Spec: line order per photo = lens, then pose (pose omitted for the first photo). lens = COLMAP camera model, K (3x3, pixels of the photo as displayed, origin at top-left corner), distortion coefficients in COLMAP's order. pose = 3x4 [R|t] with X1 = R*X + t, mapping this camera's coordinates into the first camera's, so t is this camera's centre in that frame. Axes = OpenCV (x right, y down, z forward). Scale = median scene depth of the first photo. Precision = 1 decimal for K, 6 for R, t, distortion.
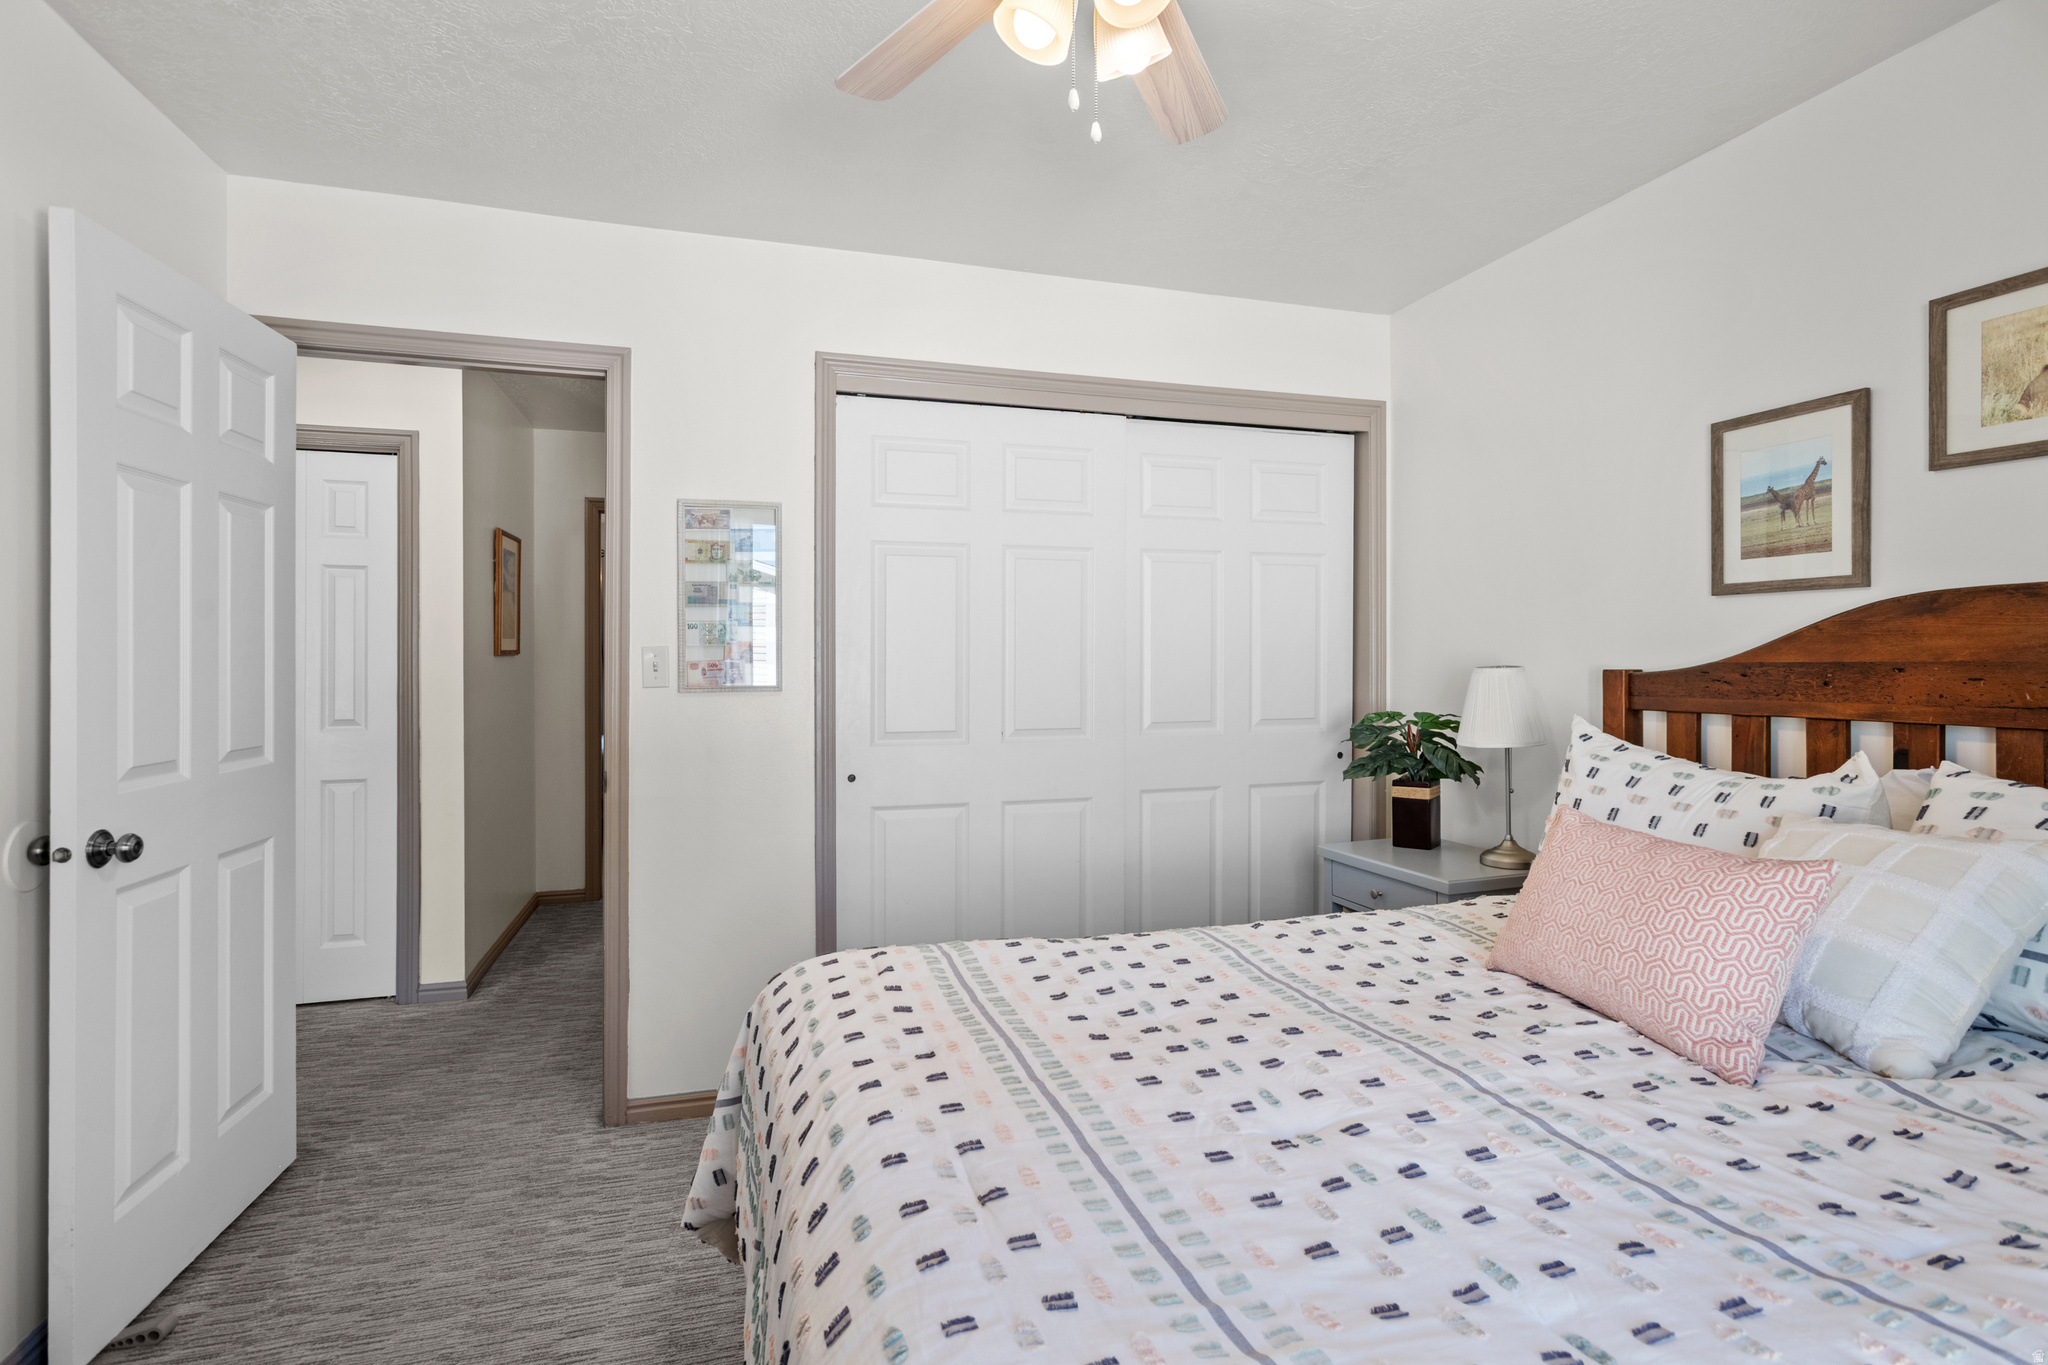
lens RADIAL K [[983.3, 0, 1027.9], [0, 983.3, 658.9], [0, 0, 1]] dist [0.000422, 0.000787]
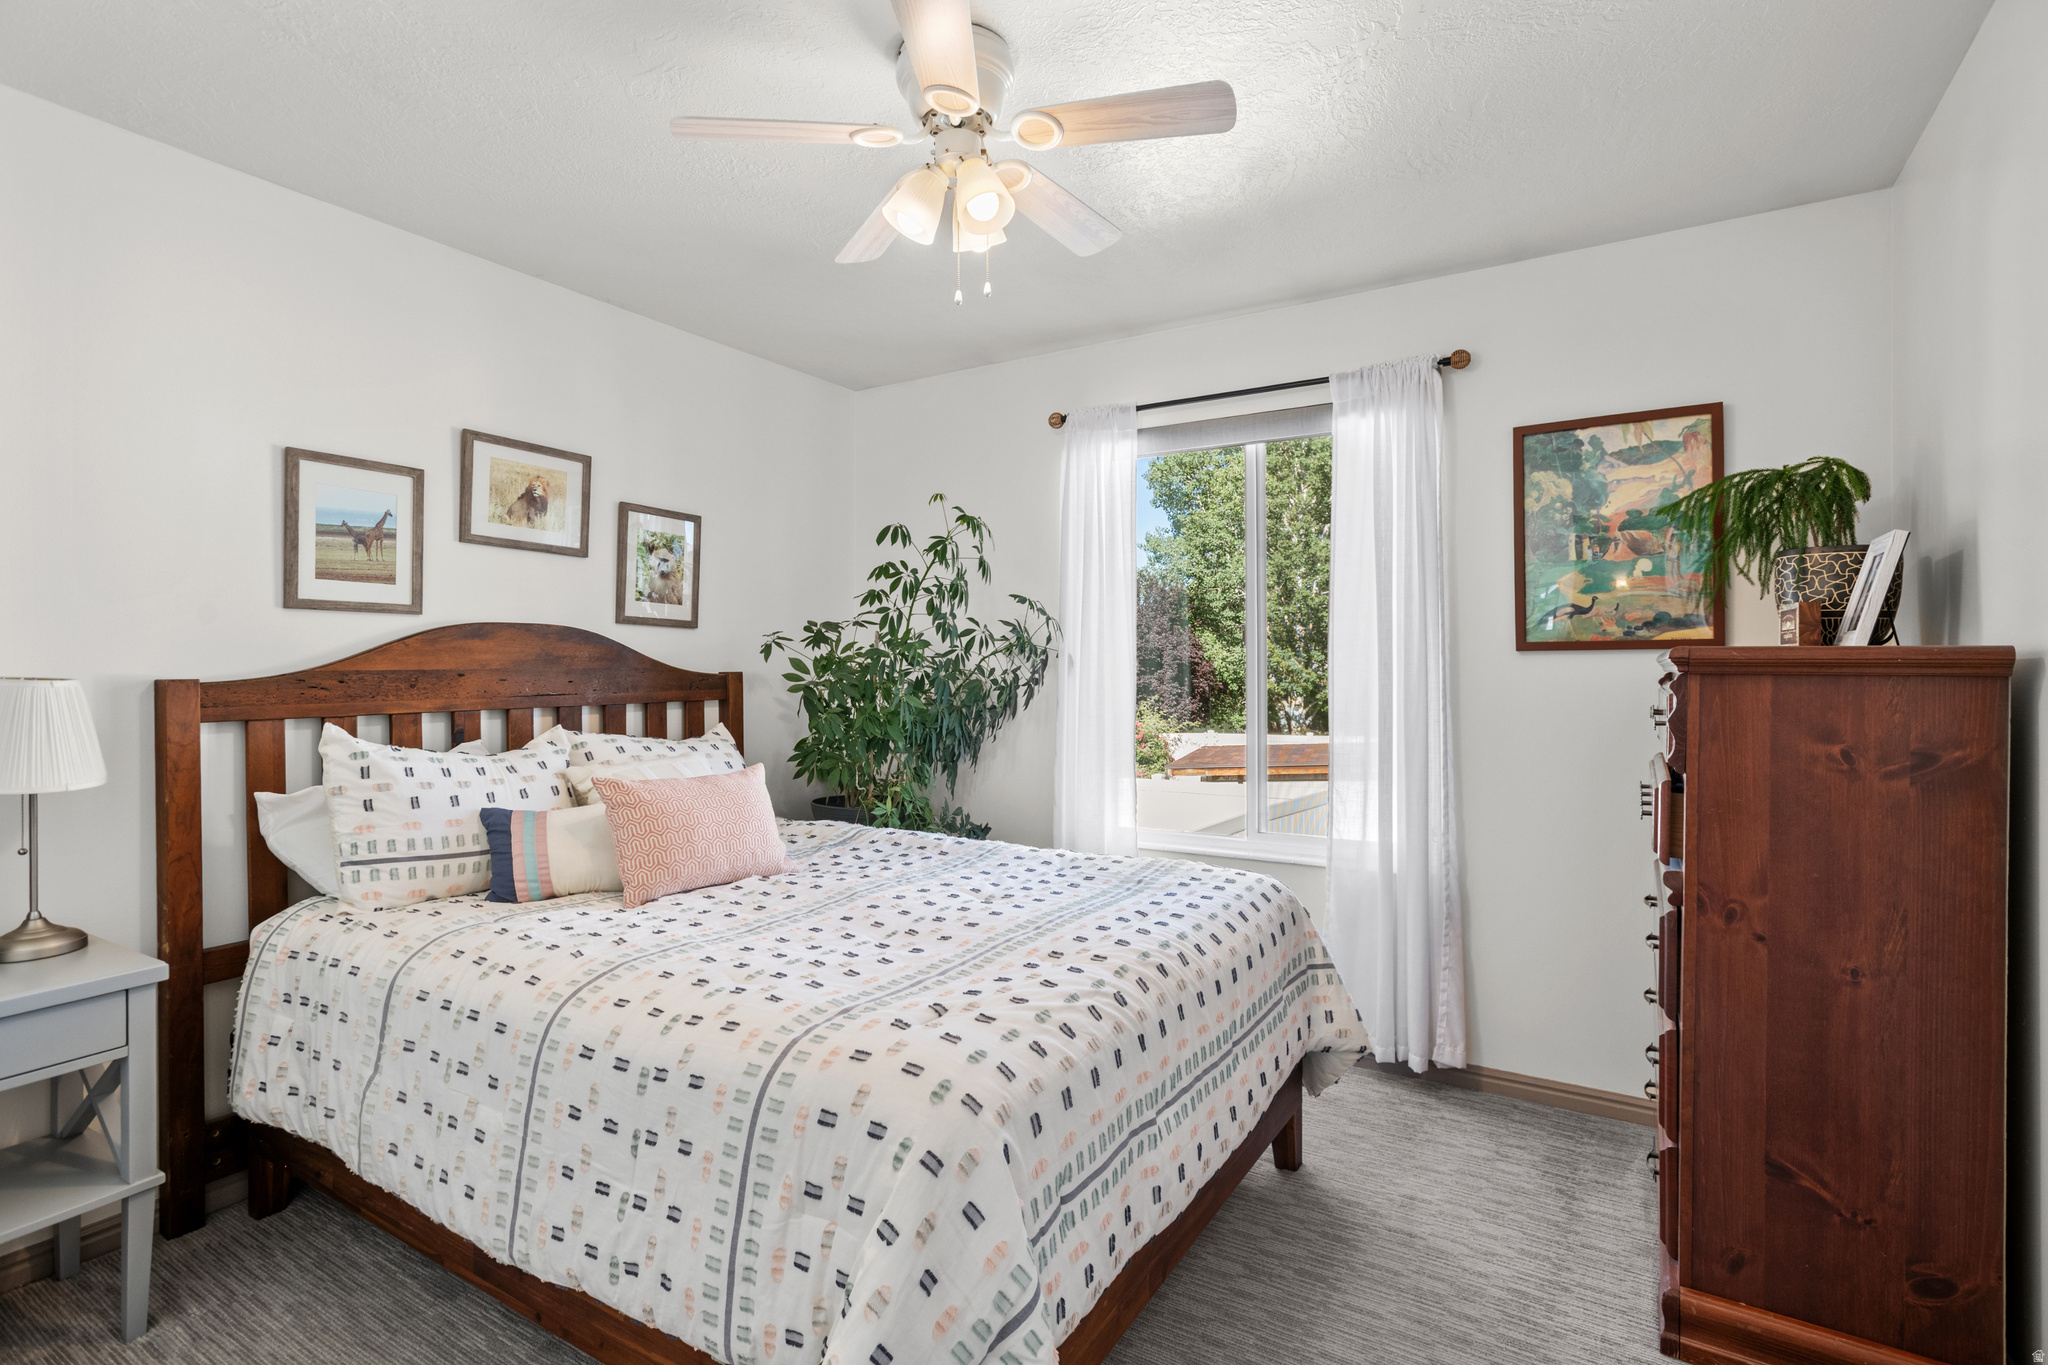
lens RADIAL K [[983.3, 0, 1027.9], [0, 983.3, 658.9], [0, 0, 1]] dist [0.000422, 0.000787]
pose [[-0.654176, 0.005196, 0.756325, -0.706417], [-0.000878, 0.999971, -0.007629, -0.002139], [-0.756342, -0.005655, -0.654152, 1.210768]]
